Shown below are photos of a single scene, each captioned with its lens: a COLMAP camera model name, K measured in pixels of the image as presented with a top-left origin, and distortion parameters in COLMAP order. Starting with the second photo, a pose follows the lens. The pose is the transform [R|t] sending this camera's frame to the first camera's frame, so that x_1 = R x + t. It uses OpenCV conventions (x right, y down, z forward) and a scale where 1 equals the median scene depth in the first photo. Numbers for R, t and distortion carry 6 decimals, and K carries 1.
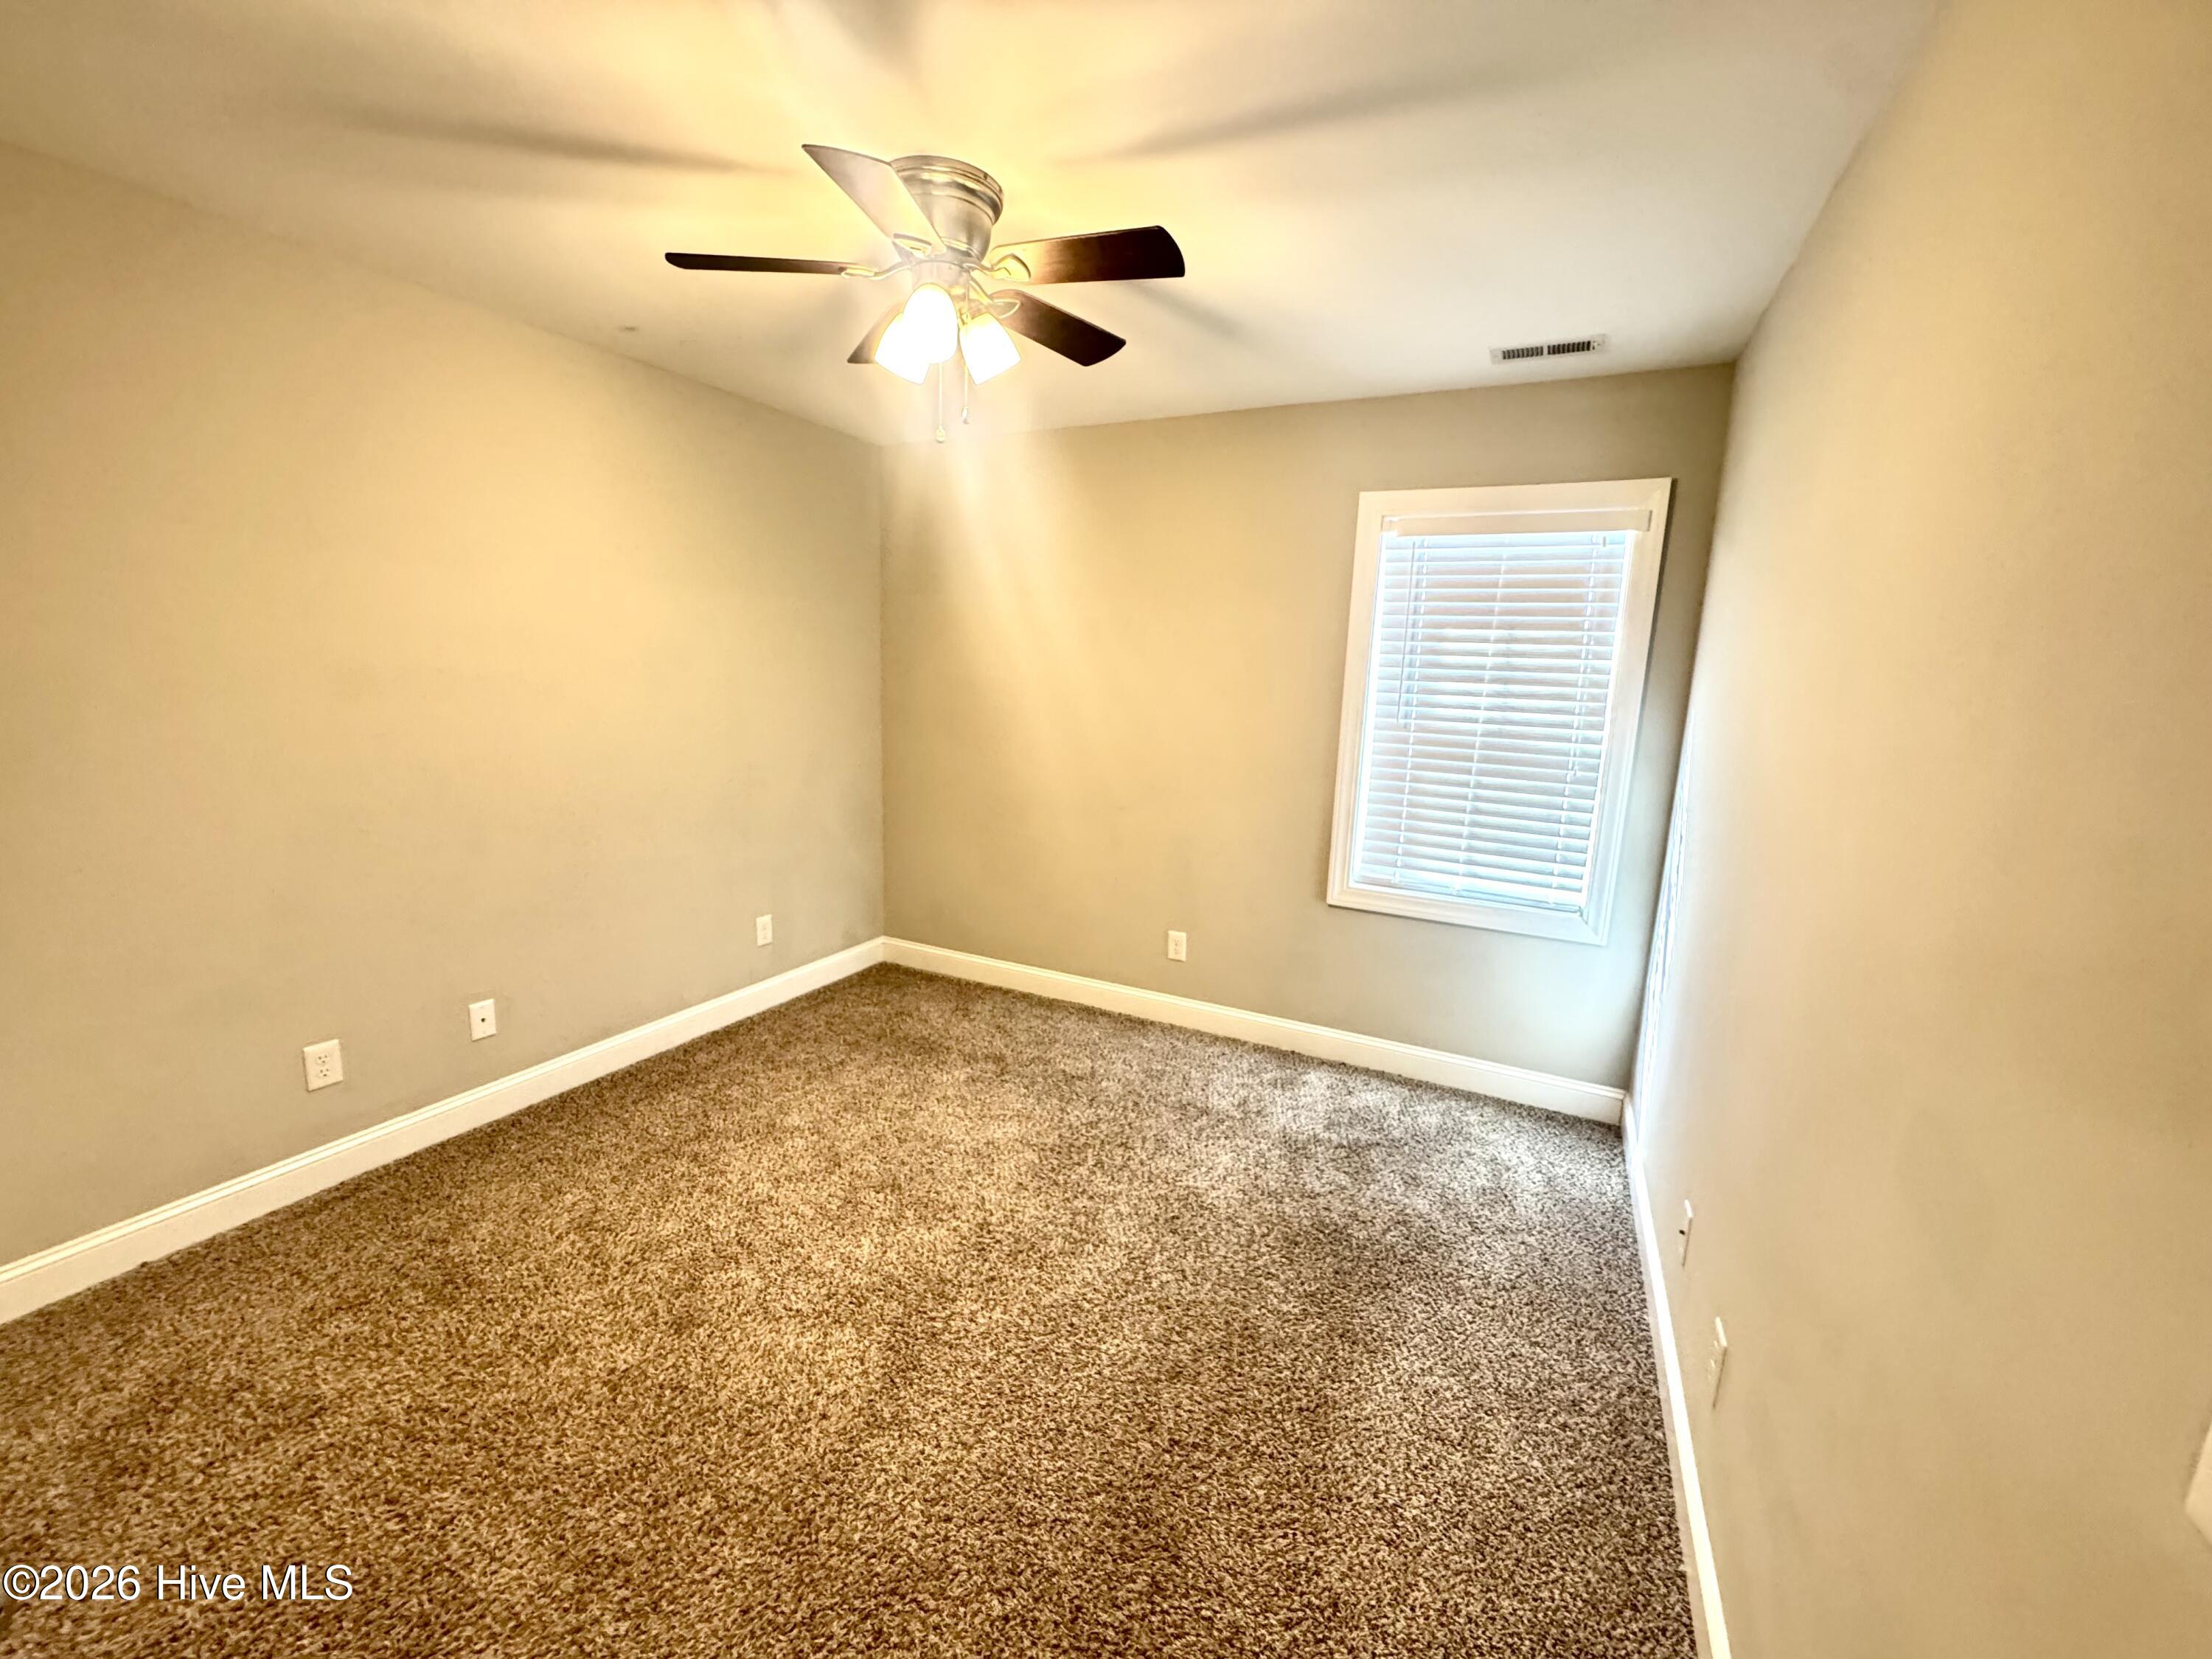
lens RADIAL K [[889.3, 0, 1107.2], [0, 889.3, 829.7], [0, 0, 1]] dist [-0.010721, 0.000026]
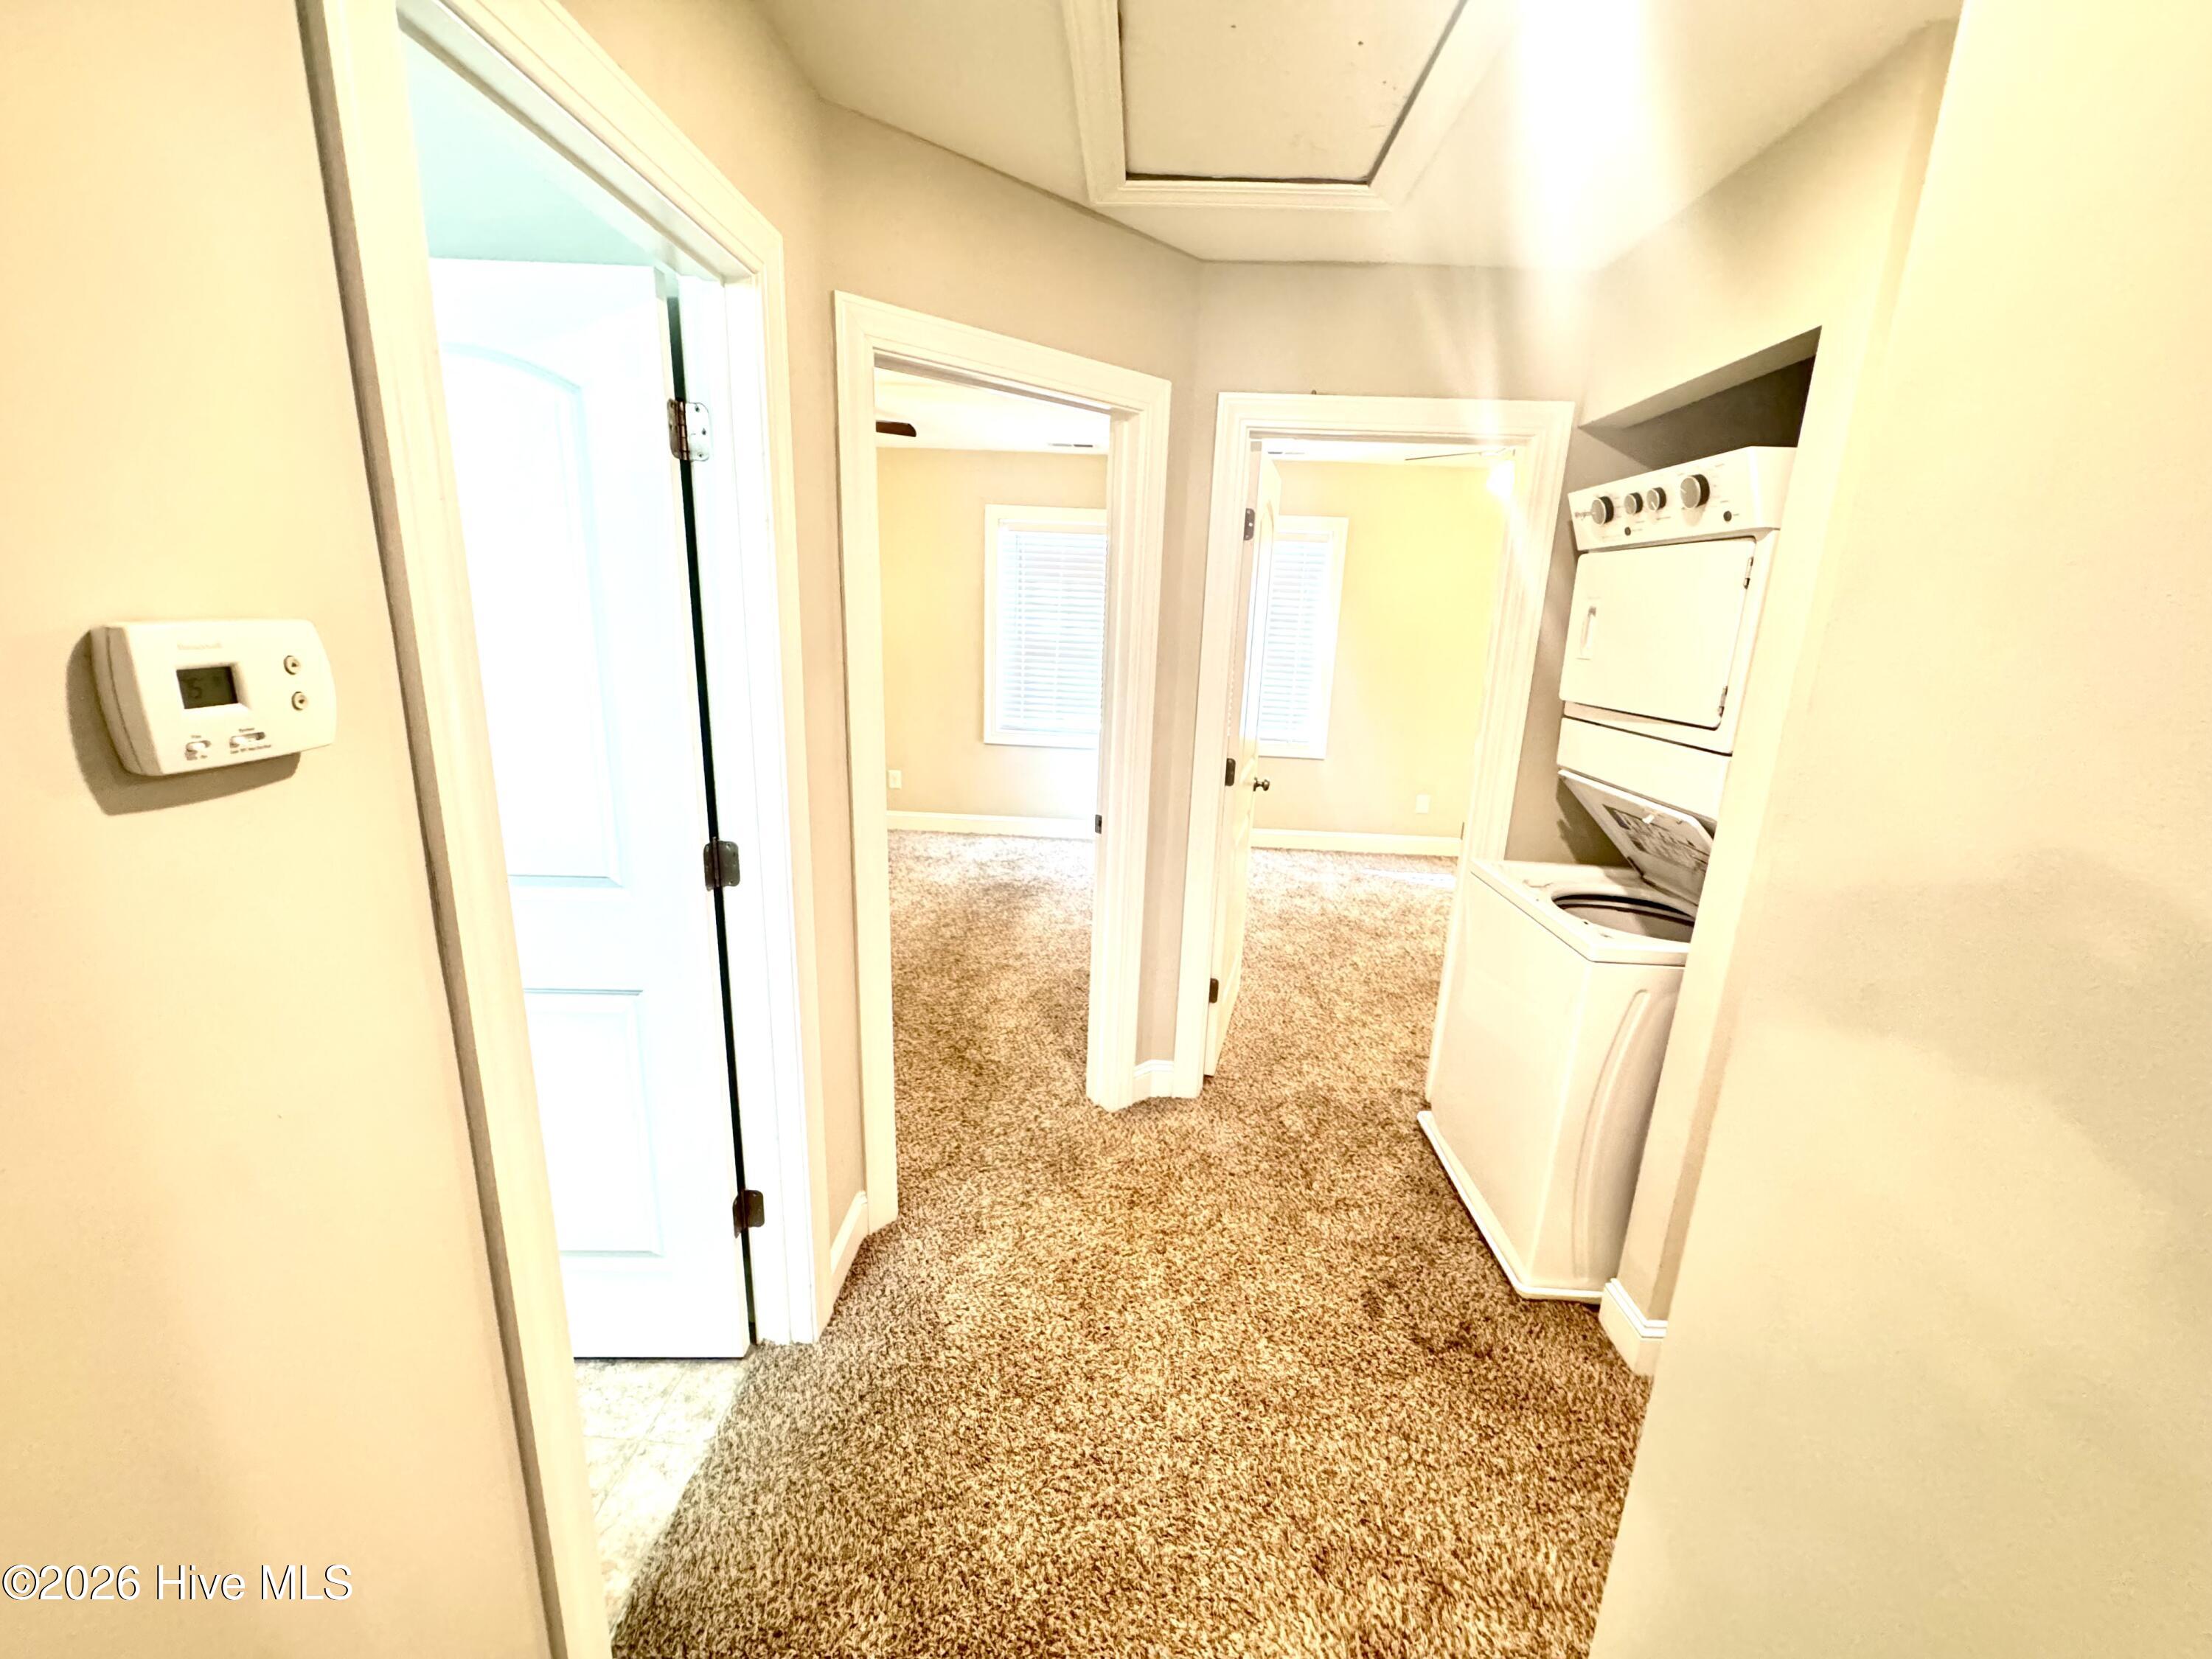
lens RADIAL K [[889.3, 0, 1104.2], [0, 889.3, 833.2], [0, 0, 1]] dist [-0.010721, 0.000026]
pose [[0.912071, -0.094940, 0.398889, -0.289047], [0.062810, 0.993693, 0.092894, 0.126823], [-0.405193, -0.059672, 0.912282, -0.808131]]
